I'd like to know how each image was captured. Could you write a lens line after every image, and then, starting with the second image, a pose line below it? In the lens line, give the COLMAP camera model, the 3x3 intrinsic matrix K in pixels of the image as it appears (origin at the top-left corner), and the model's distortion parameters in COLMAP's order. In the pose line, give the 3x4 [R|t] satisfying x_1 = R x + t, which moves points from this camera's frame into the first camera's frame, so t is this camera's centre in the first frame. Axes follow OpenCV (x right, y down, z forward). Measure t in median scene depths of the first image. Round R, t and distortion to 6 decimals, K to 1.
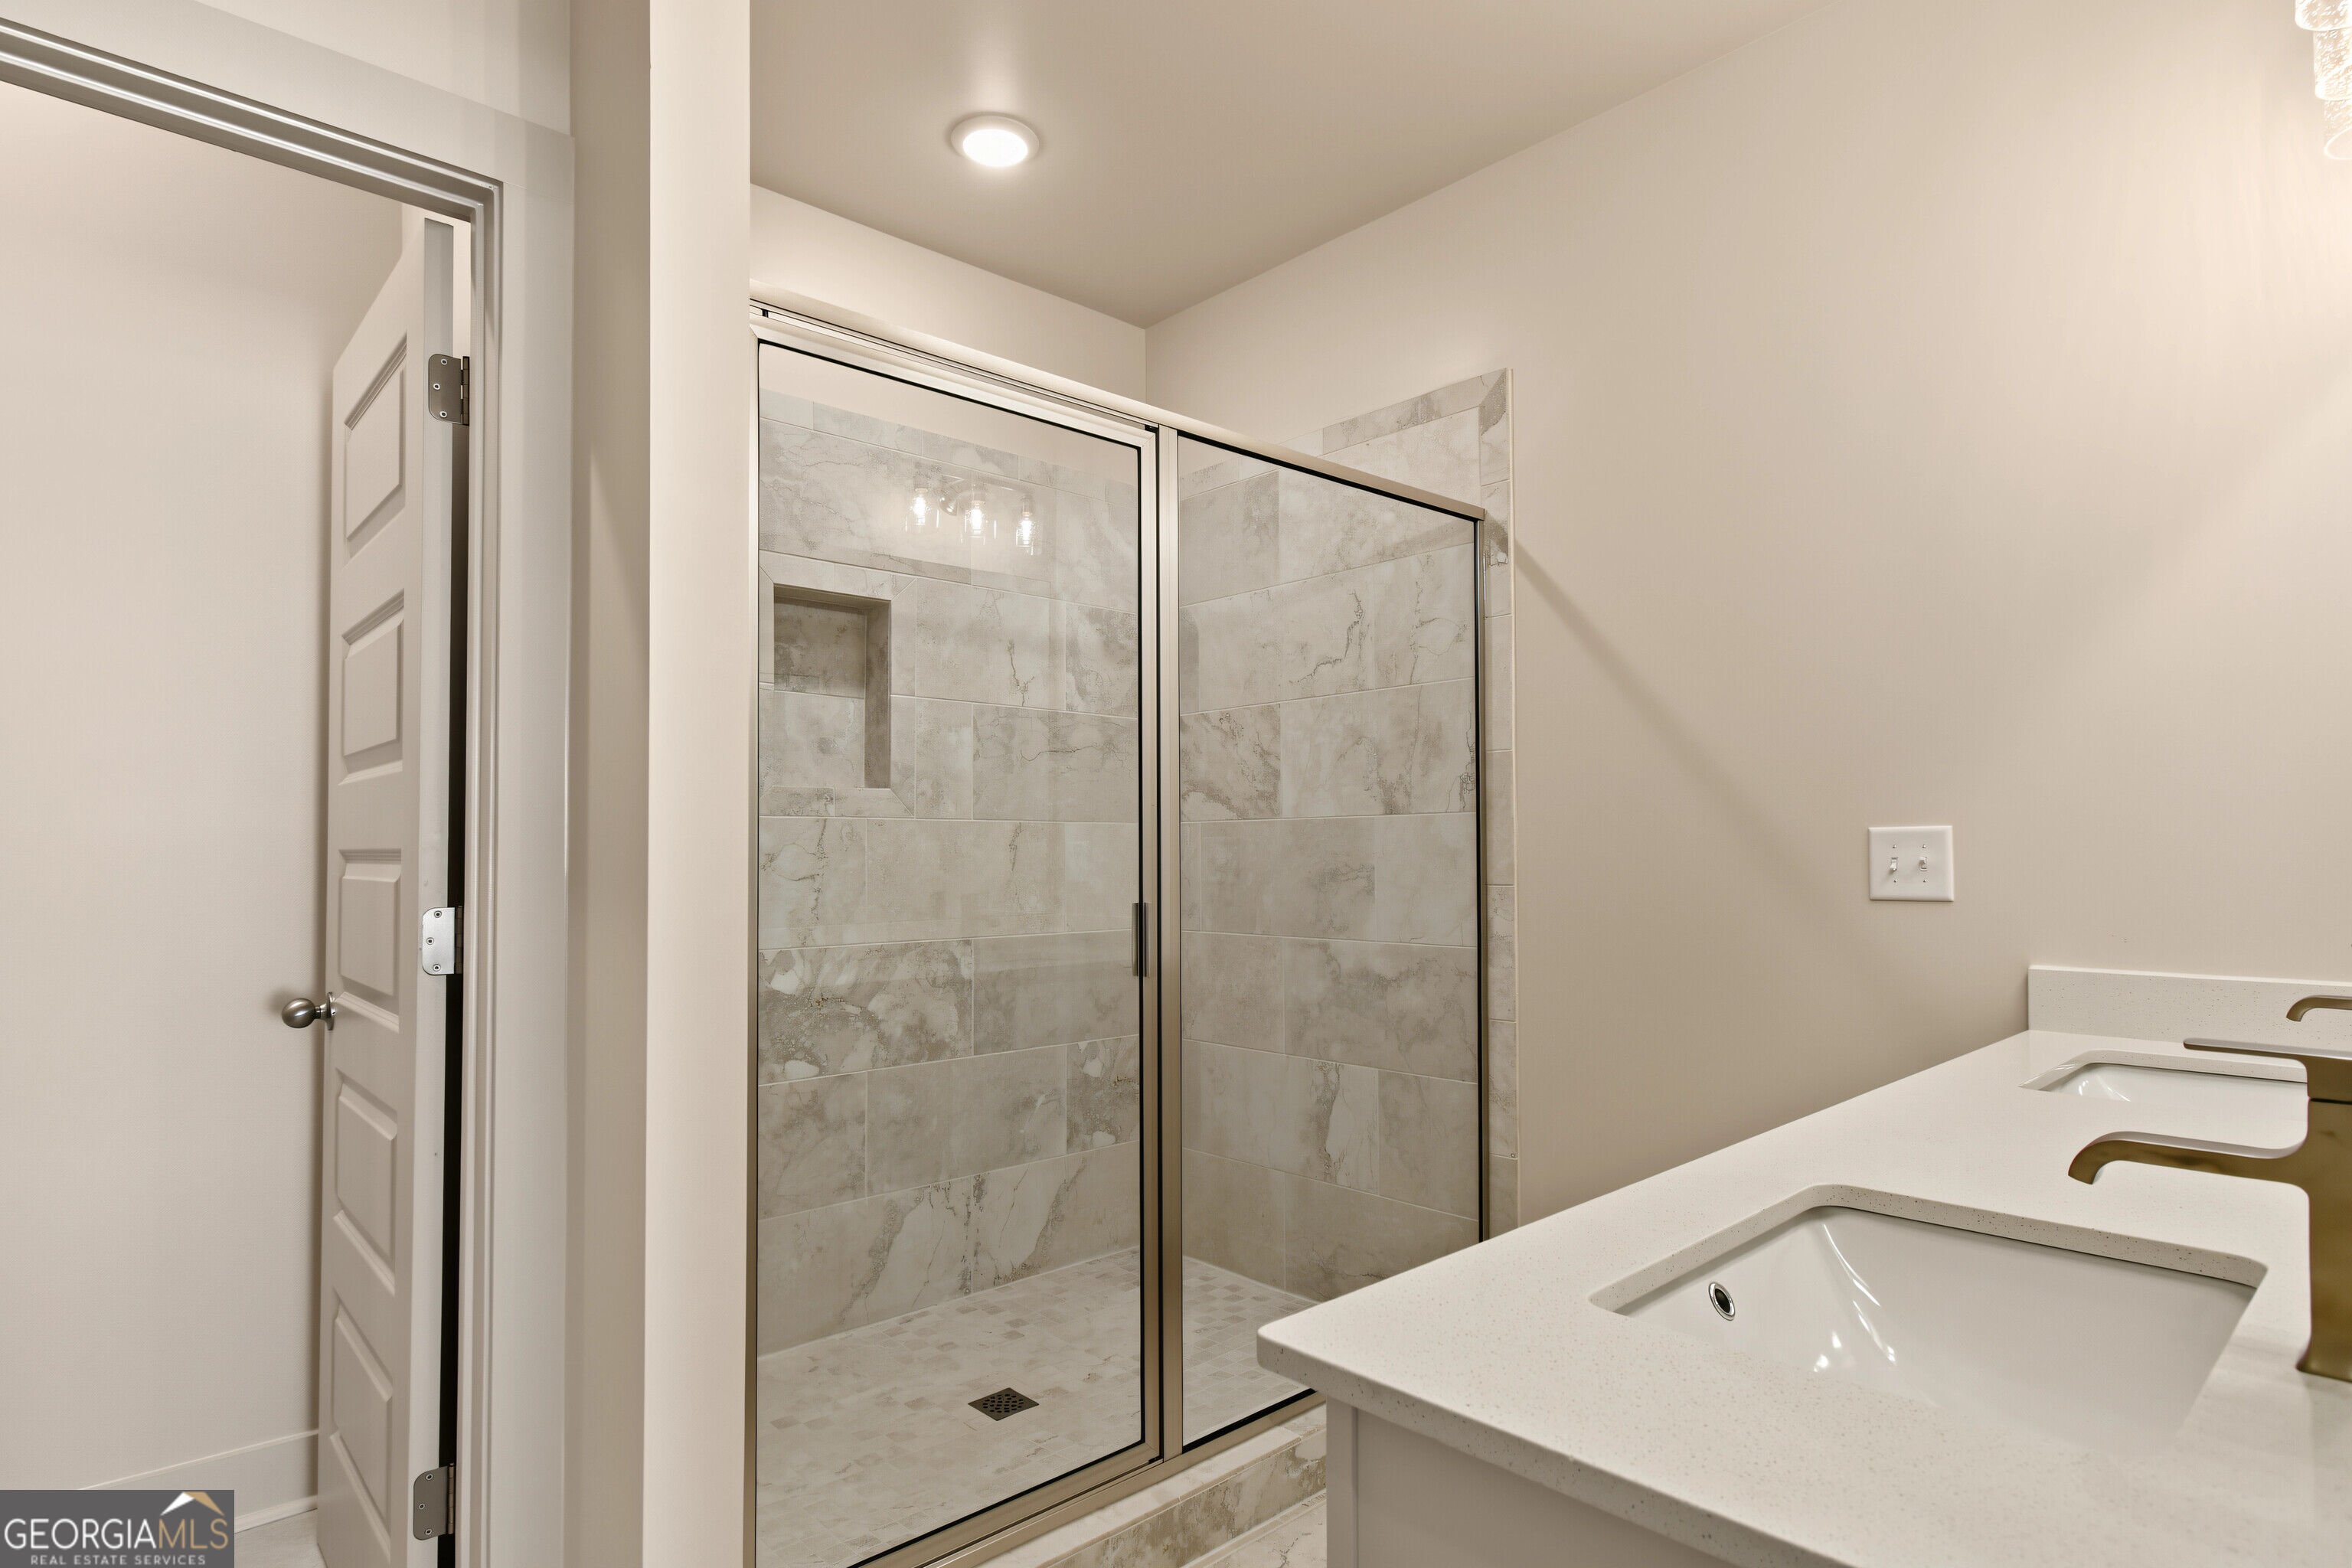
lens RADIAL K [[1233.2, 0, 1157.6], [0, 1233.2, 819.5], [0, 0, 1]] dist [-0.001485, -0.000626]
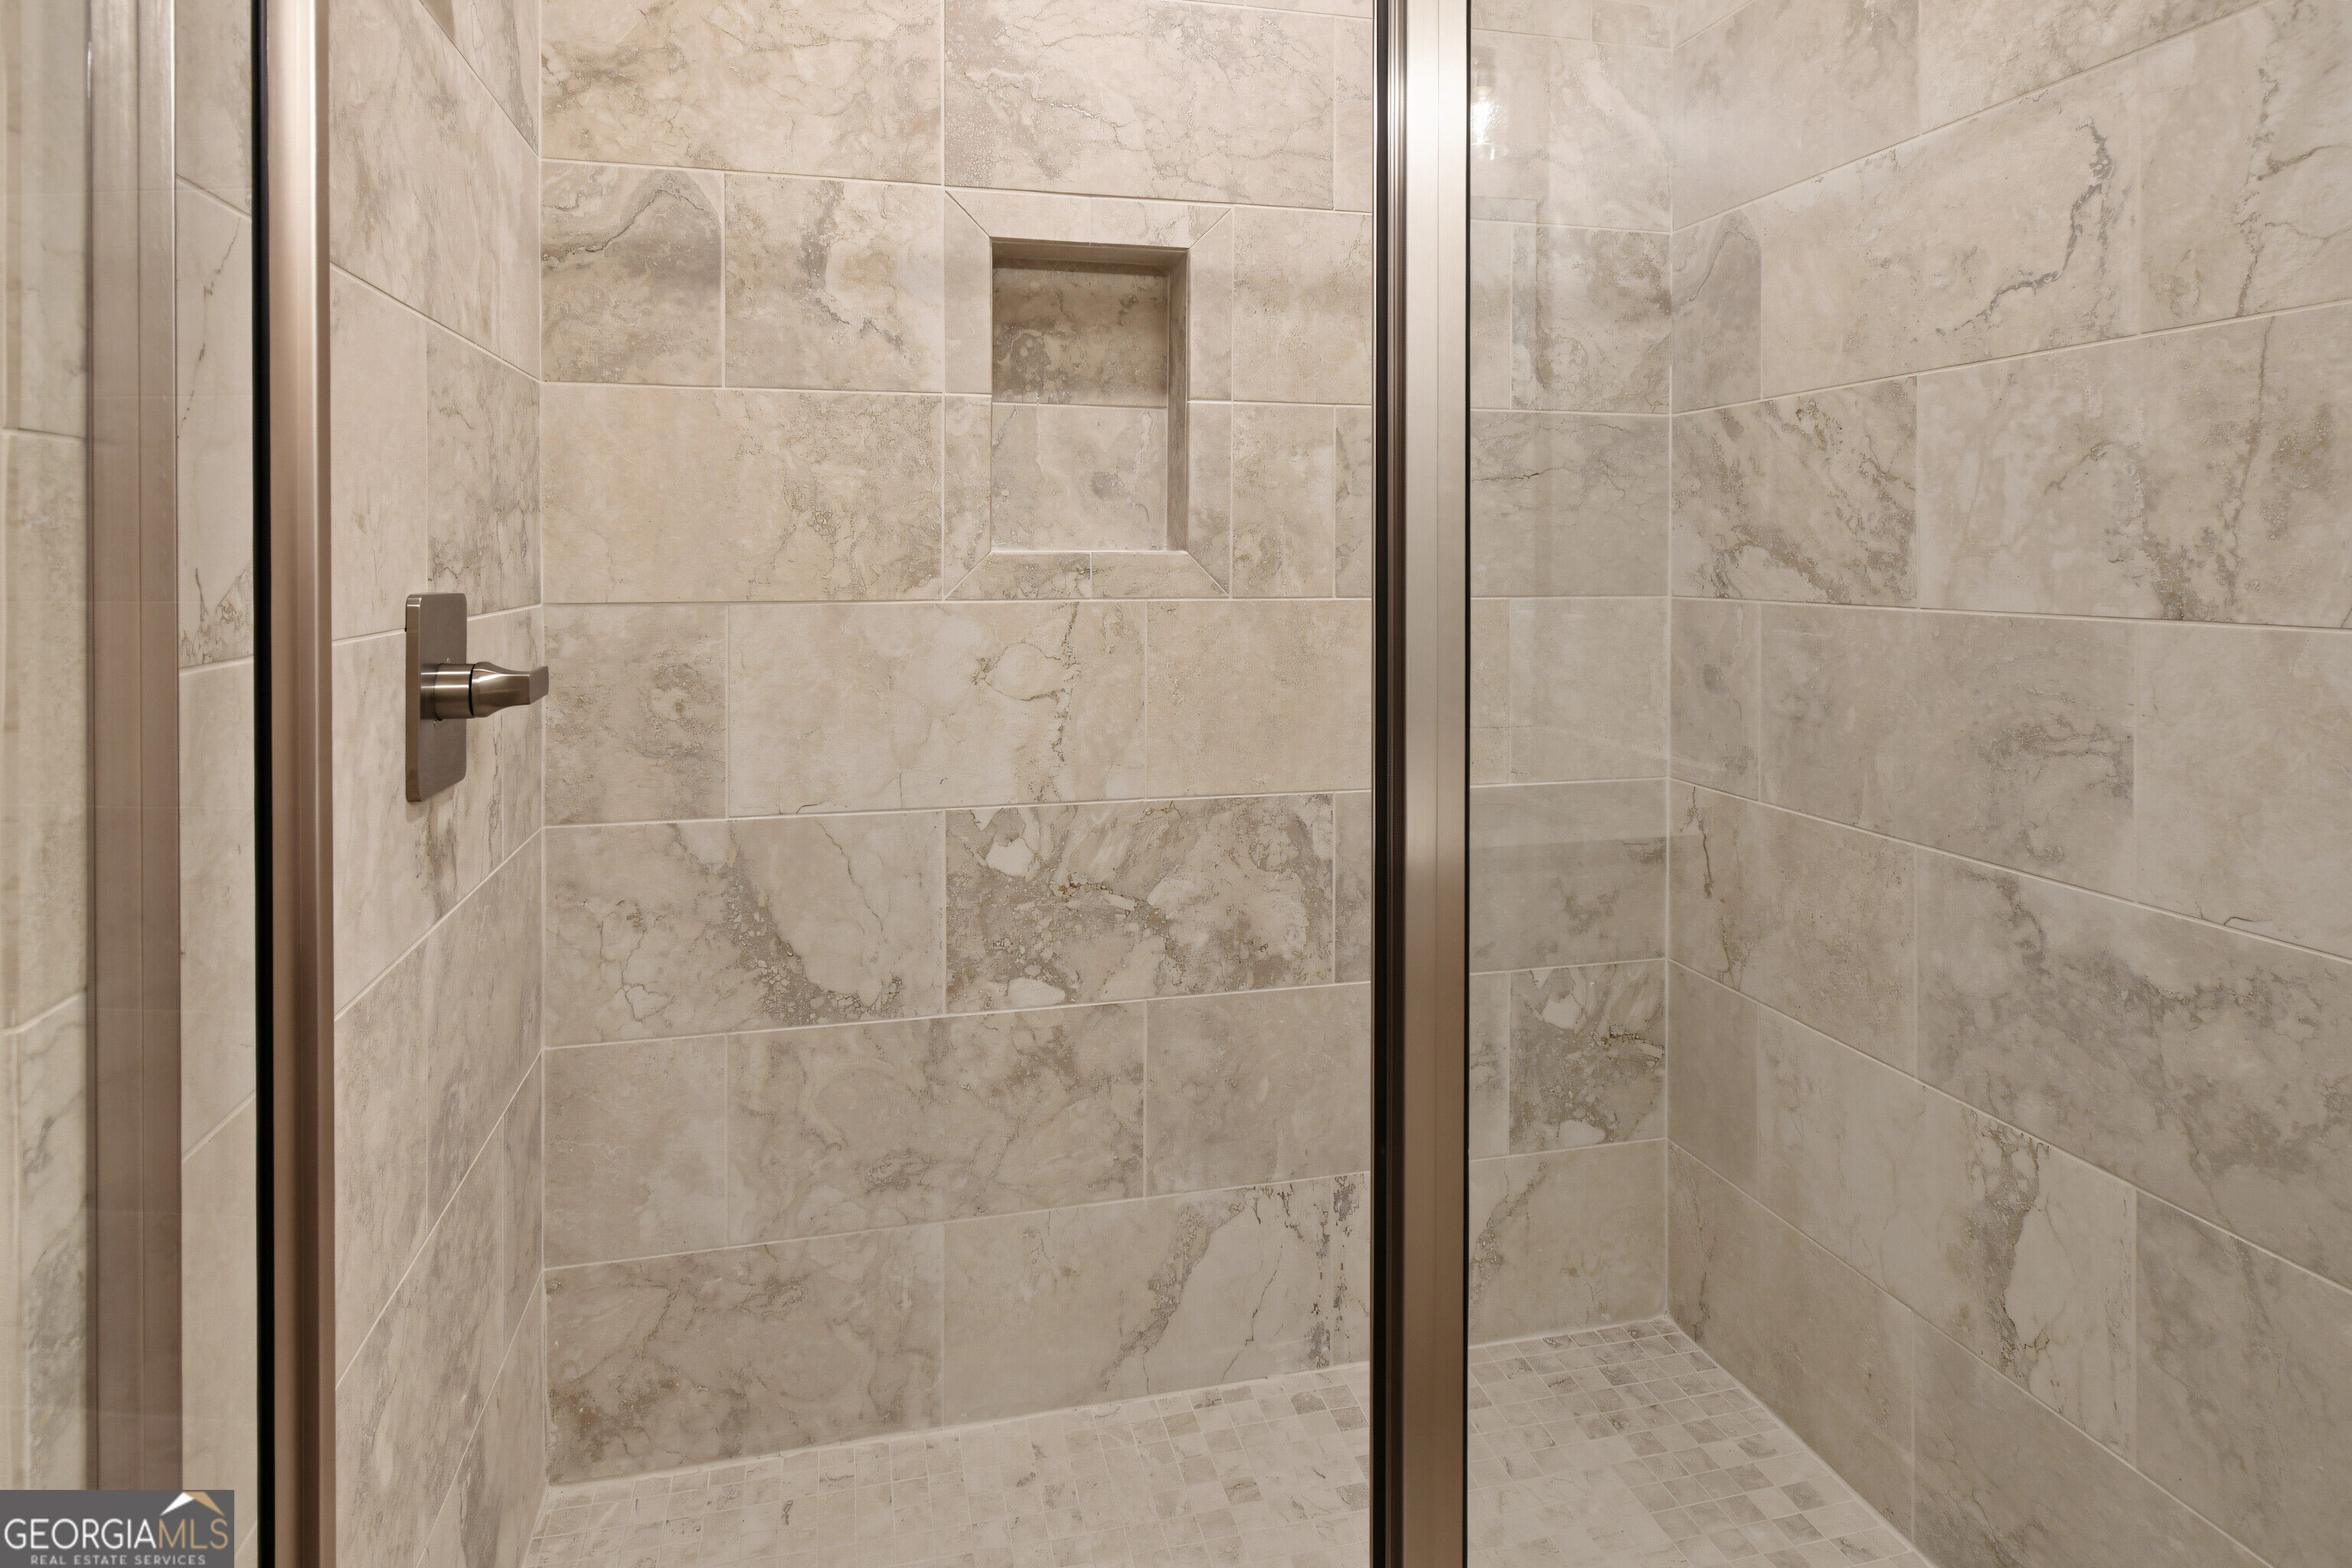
lens RADIAL K [[1328.6, 0, 1172.5], [0, 1328.6, 561.0], [0, 0, 1]] dist [-0.001810, 0.001645]
pose [[0.878065, 0.007925, -0.478477, 0.097650], [0.008938, 0.999417, 0.032956, -0.042254], [0.478459, -0.033214, 0.877482, 0.404145]]
